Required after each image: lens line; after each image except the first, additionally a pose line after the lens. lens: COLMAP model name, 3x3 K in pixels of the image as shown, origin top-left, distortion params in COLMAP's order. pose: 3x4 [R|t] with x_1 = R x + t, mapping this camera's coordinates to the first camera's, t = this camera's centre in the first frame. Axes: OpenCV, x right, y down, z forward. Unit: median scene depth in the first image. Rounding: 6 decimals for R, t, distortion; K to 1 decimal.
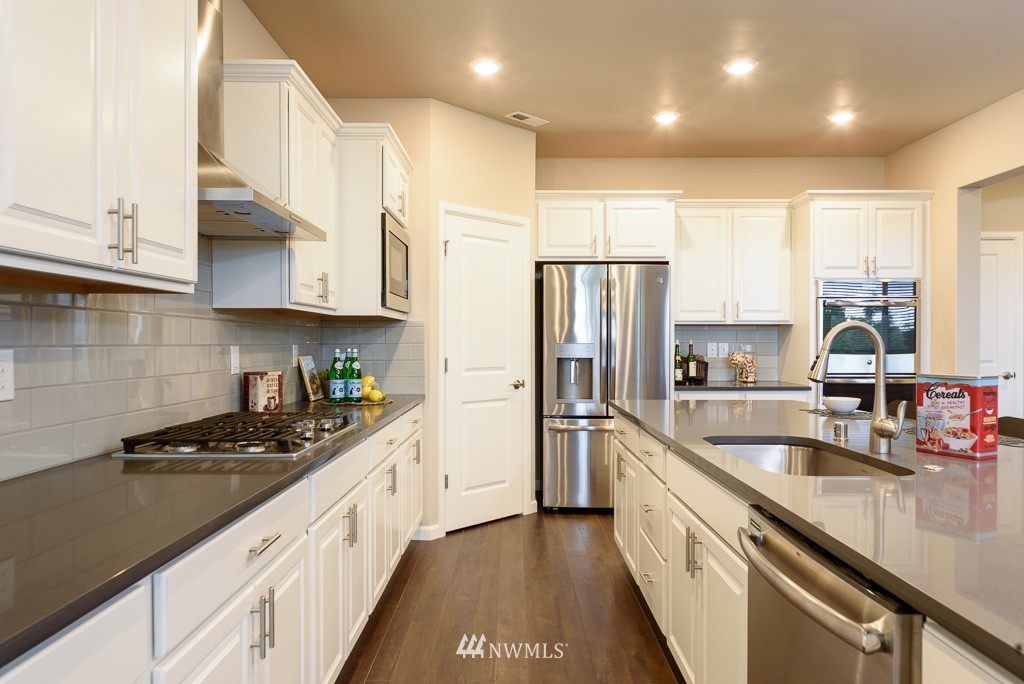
lens RADIAL K [[680.8, 0, 507.3], [0, 680.8, 346.5], [0, 0, 1]] dist [-0.000308, 0.003081]
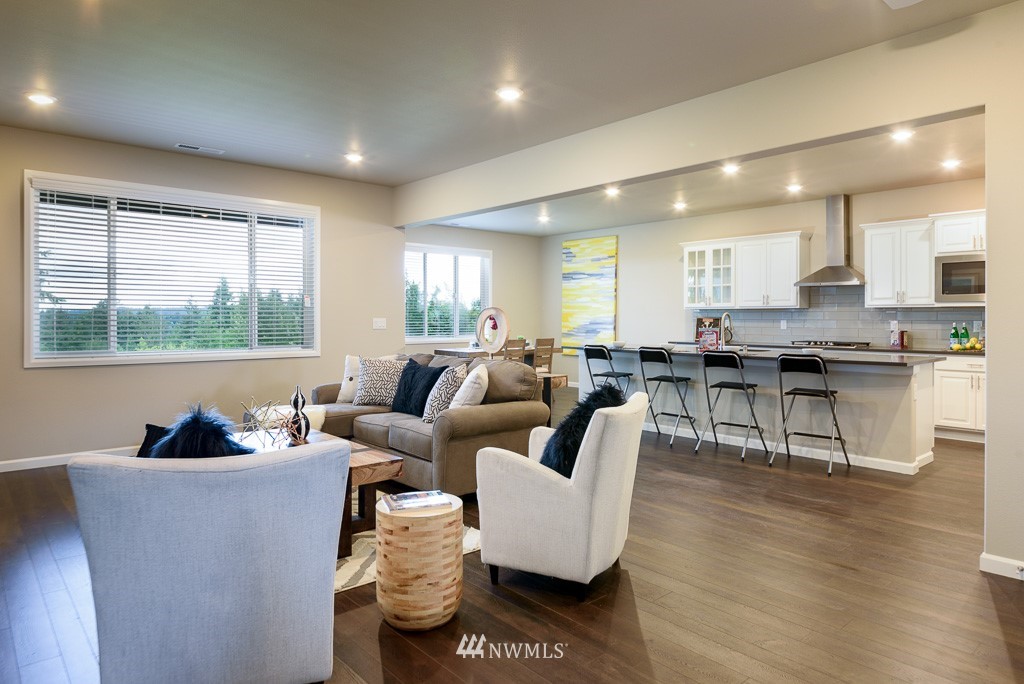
lens RADIAL K [[630.1, 0, 514.5], [0, 630.1, 307.4], [0, 0, 1]] dist [0.011137, -0.010605]
pose [[-0.745207, -0.014433, -0.666677, 1.666182], [-0.009107, 0.999893, -0.011467, -0.007763], [0.666771, -0.002474, -0.745259, 1.286928]]
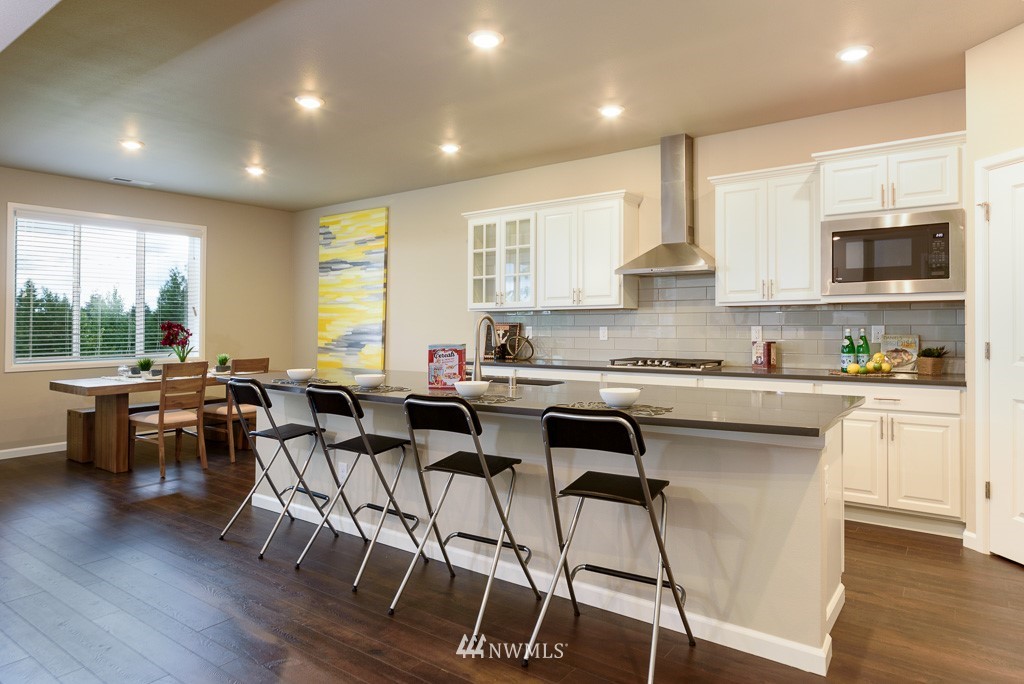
lens RADIAL K [[630.1, 0, 511.4], [0, 630.1, 323.1], [0, 0, 1]] dist [0.011137, -0.010605]
pose [[-0.594150, 0.000379, -0.804354, 0.901872], [-0.001359, 0.999998, 0.001475, -0.007135], [0.804353, 0.001969, -0.594148, 1.007304]]
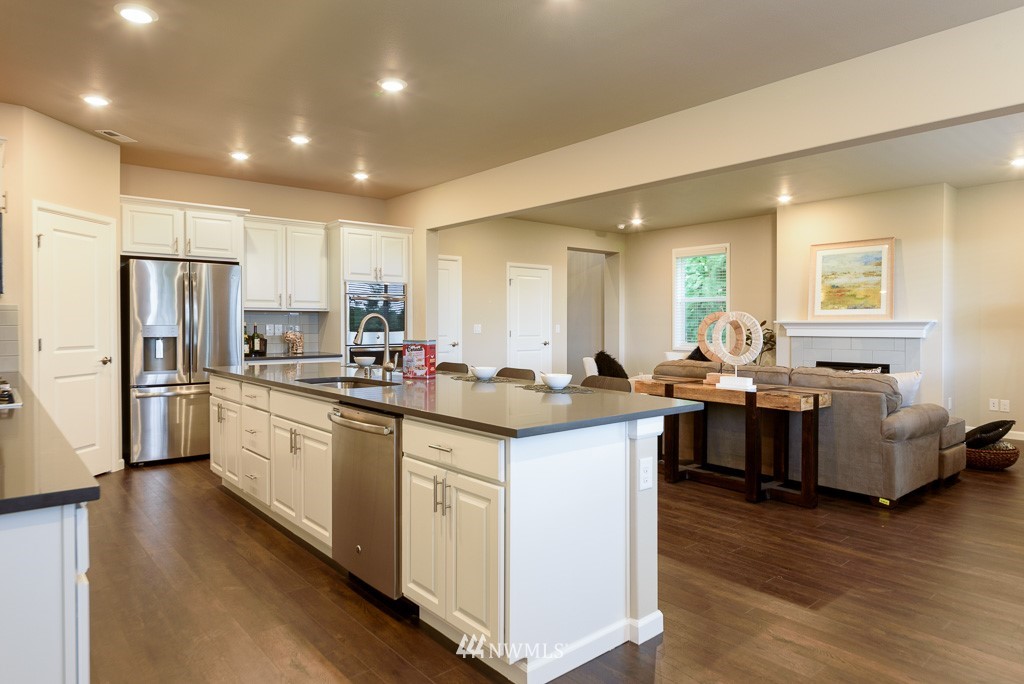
lens RADIAL K [[630.1, 0, 518.1], [0, 630.1, 331.4], [0, 0, 1]] dist [0.011137, -0.010605]
pose [[0.755414, -0.009373, 0.655181, -0.179883], [0.005087, 0.999951, 0.008441, 0.000213], [-0.655228, -0.003044, 0.755425, -0.313349]]
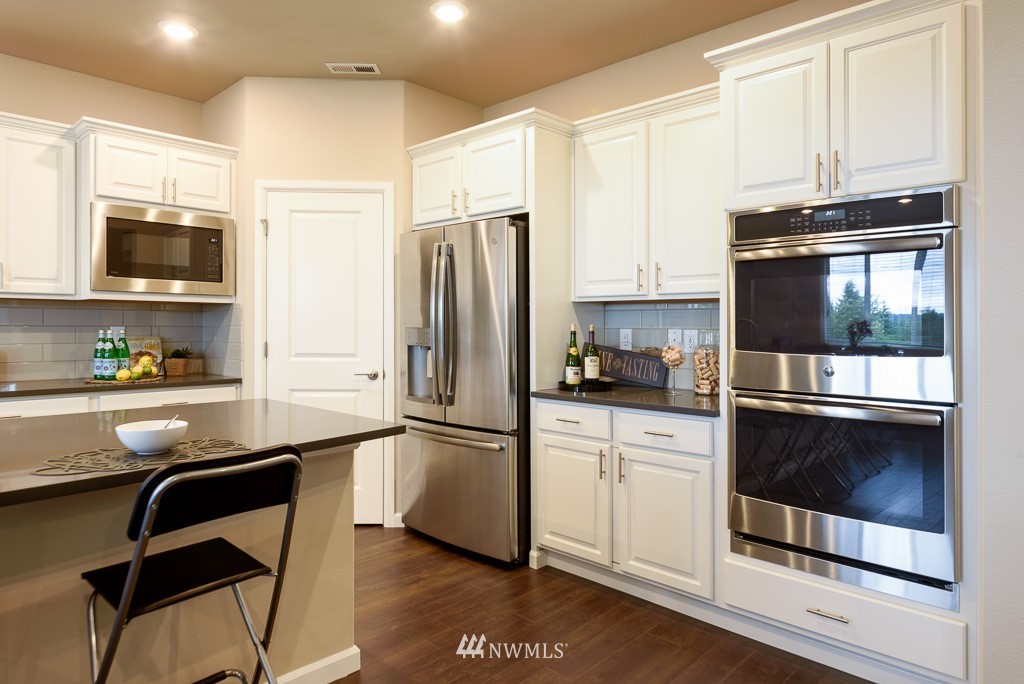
lens RADIAL K [[630.1, 0, 522.7], [0, 630.1, 325.5], [0, 0, 1]] dist [0.011137, -0.010605]
pose [[0.726339, 0.002986, -0.687330, 0.796163], [-0.012348, 0.999886, -0.008705, -0.003034], [0.687226, 0.014810, 0.726293, 0.612367]]
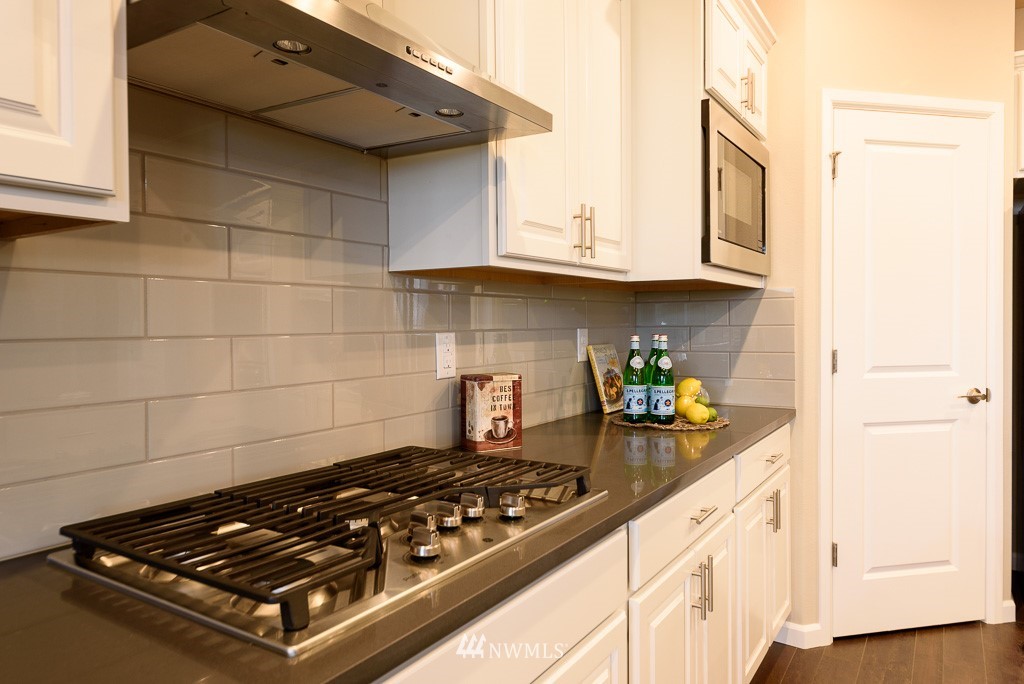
lens RADIAL K [[680.8, 0, 512.8], [0, 680.8, 332.7], [0, 0, 1]] dist [-0.000308, 0.003081]
pose [[0.846717, 0.003853, -0.532029, -0.010947], [0.002286, 0.999938, 0.010879, -0.005224], [0.532038, -0.010428, 0.846656, 0.347184]]
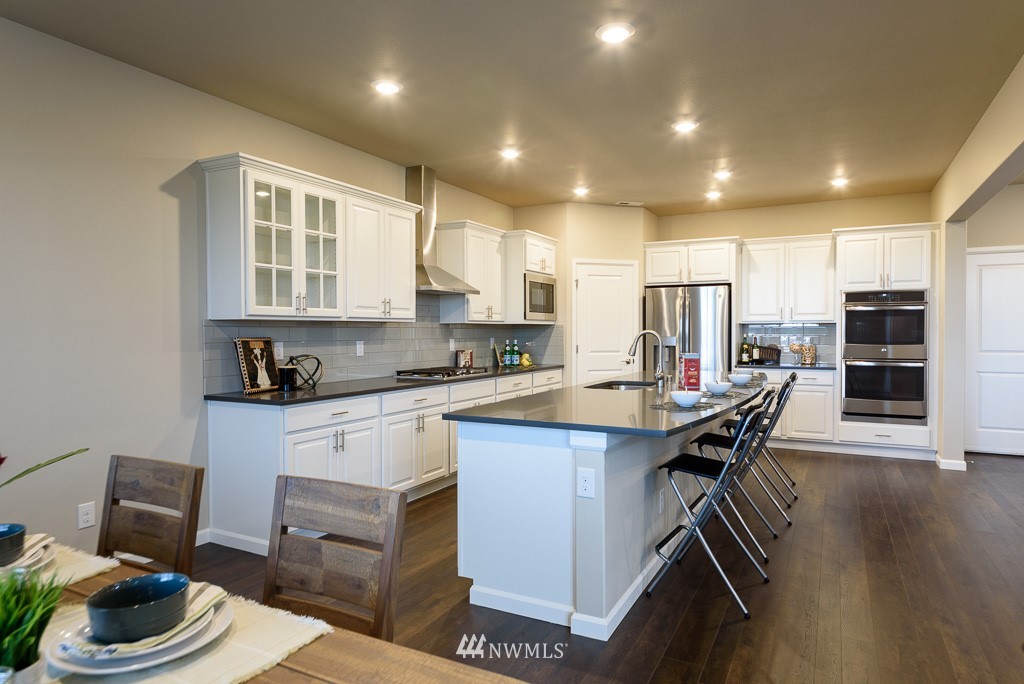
lens RADIAL K [[630.1, 0, 515.9], [0, 630.1, 344.6], [0, 0, 1]] dist [0.011137, -0.010605]
pose [[0.888799, 0.005538, -0.458264, 0.533965], [0.000794, 0.999907, 0.013625, -0.007457], [0.458297, -0.012474, 0.888712, -0.555293]]
